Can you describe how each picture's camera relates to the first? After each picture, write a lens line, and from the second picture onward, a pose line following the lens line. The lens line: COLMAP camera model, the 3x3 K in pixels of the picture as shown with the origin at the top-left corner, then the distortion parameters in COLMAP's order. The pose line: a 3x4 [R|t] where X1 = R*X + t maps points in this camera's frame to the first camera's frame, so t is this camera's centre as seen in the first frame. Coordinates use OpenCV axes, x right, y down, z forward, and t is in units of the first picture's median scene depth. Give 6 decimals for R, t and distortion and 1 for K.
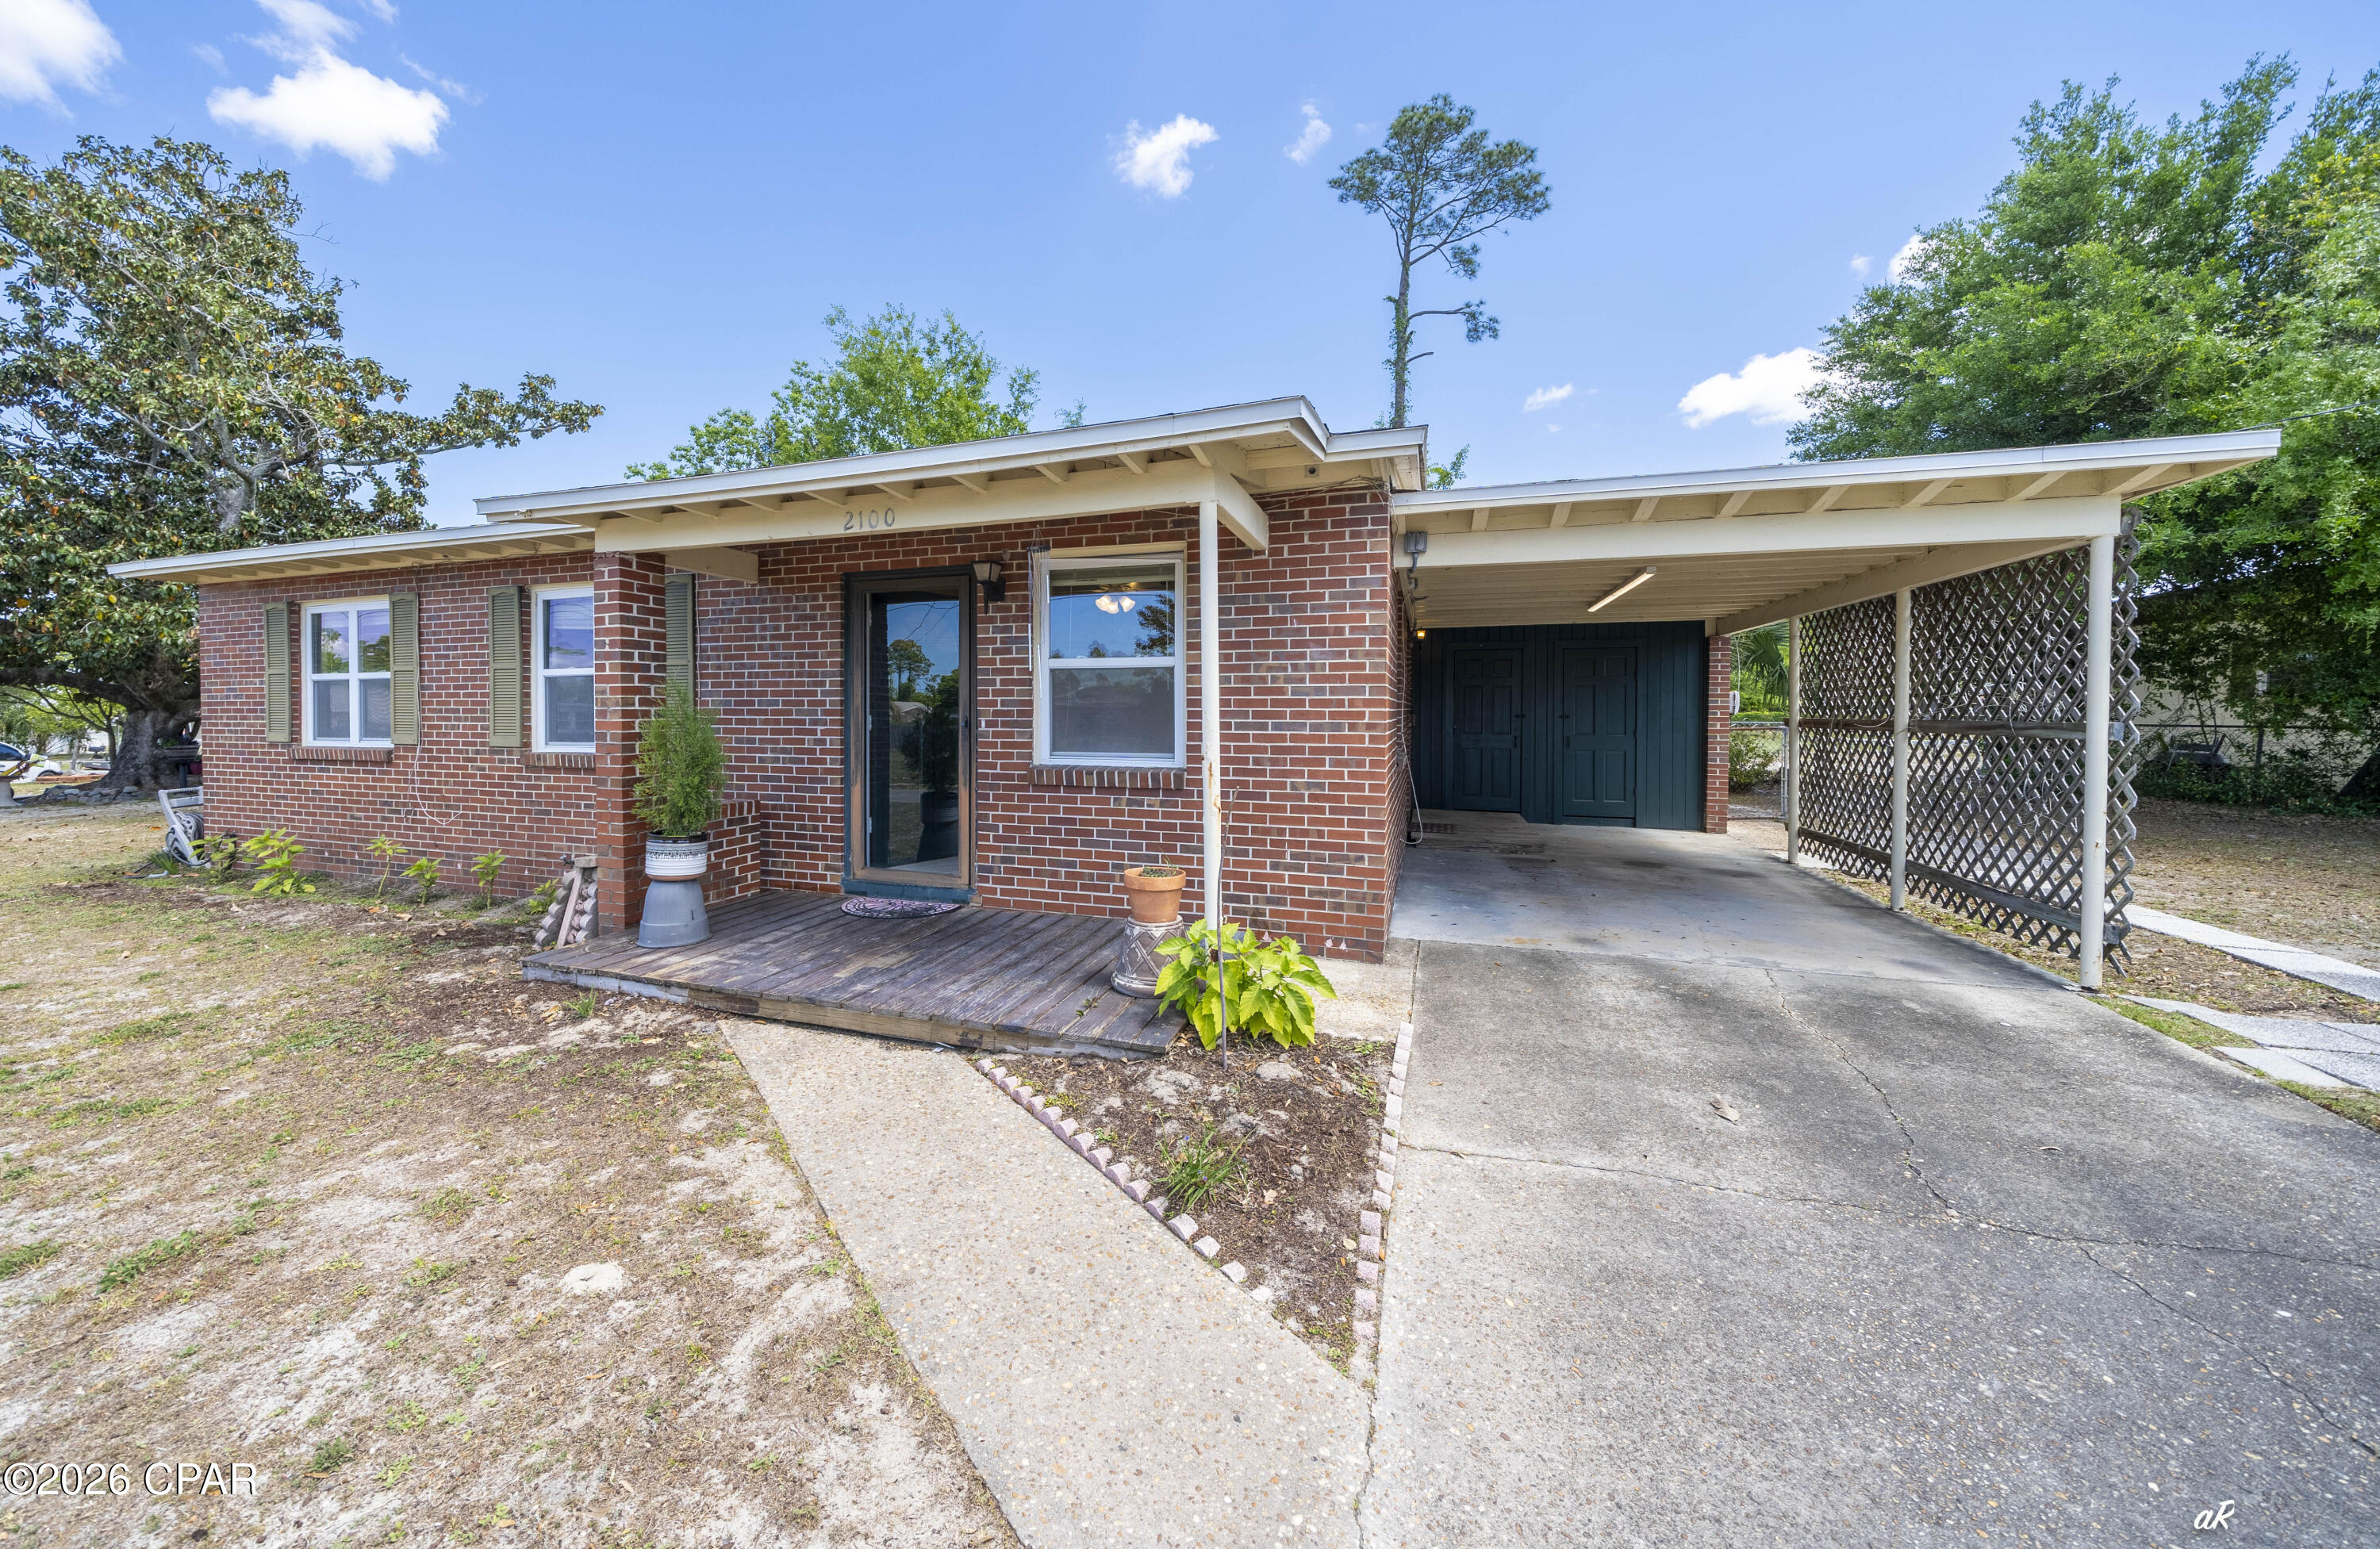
lens RADIAL K [[844.4, 0, 1127.5], [0, 844.4, 717.3], [0, 0, 1]] dist [-0.006821, 0.000797]
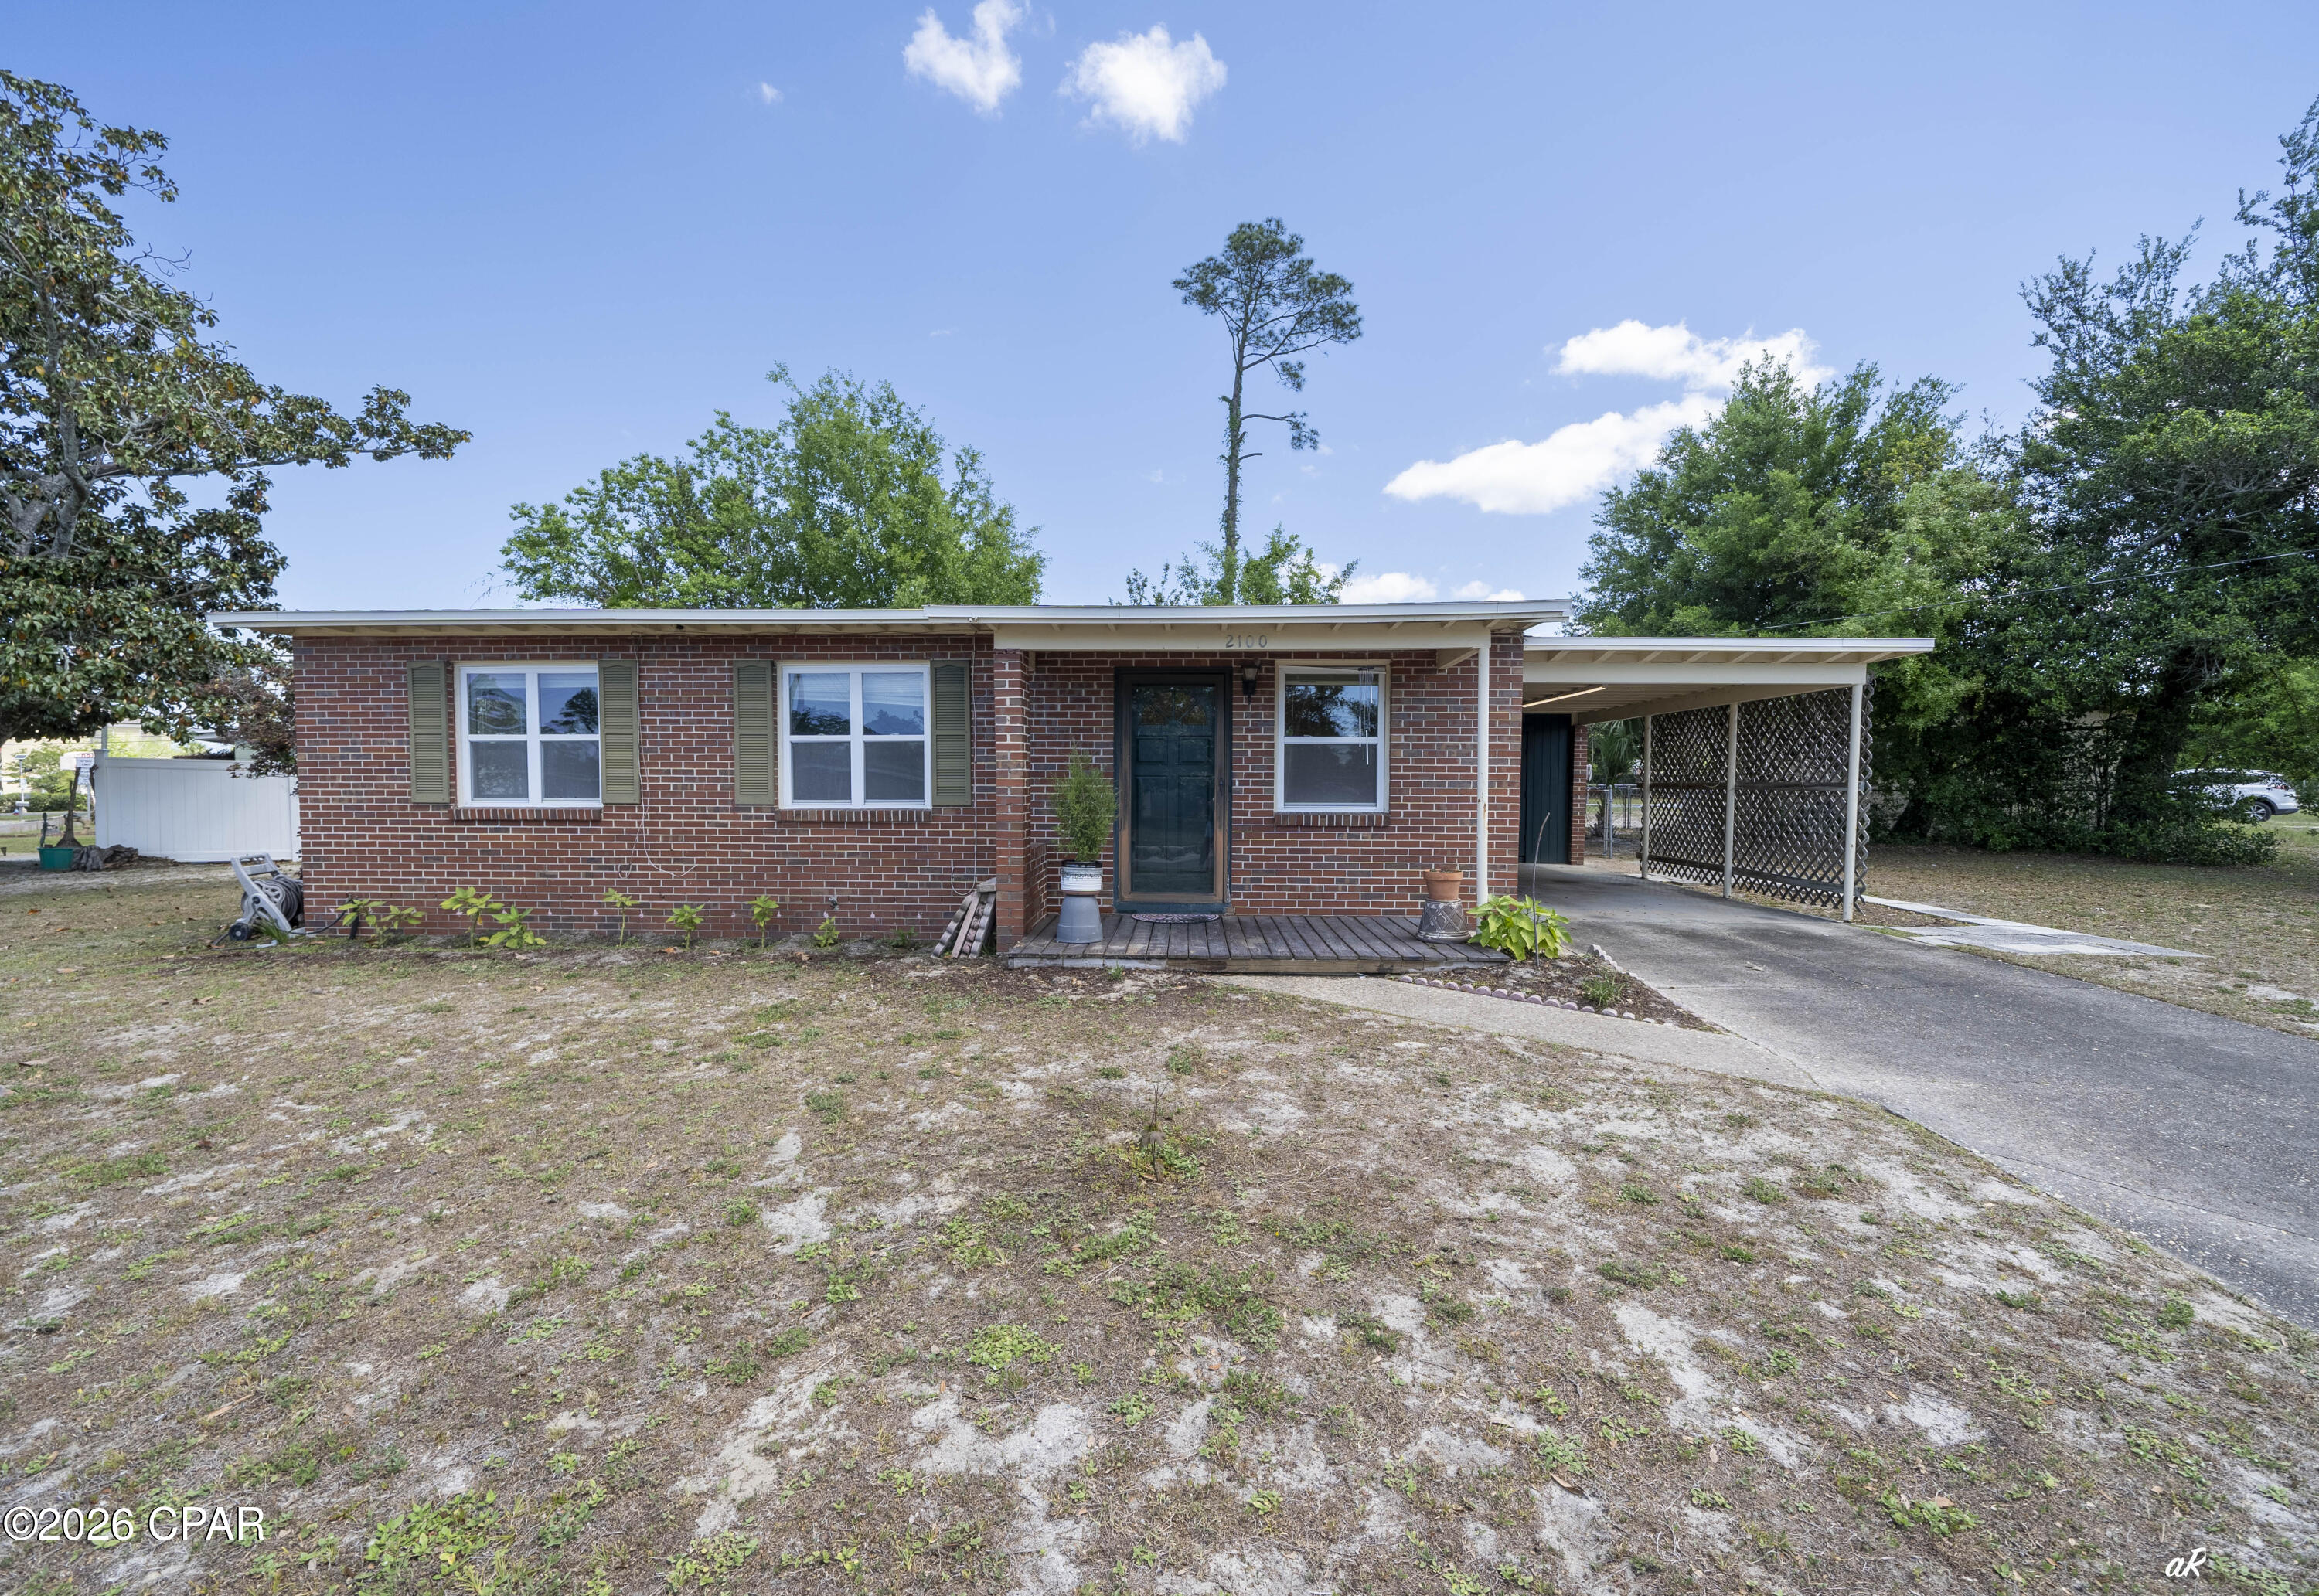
lens RADIAL K [[859.7, 0, 1159.0], [0, 859.7, 811.0], [0, 0, 1]] dist [-0.005612, -0.000109]
pose [[0.956766, -0.006864, 0.290777, -0.391804], [-0.000900, 0.999647, 0.026560, 0.009093], [-0.290857, -0.025673, 0.956422, -0.173757]]
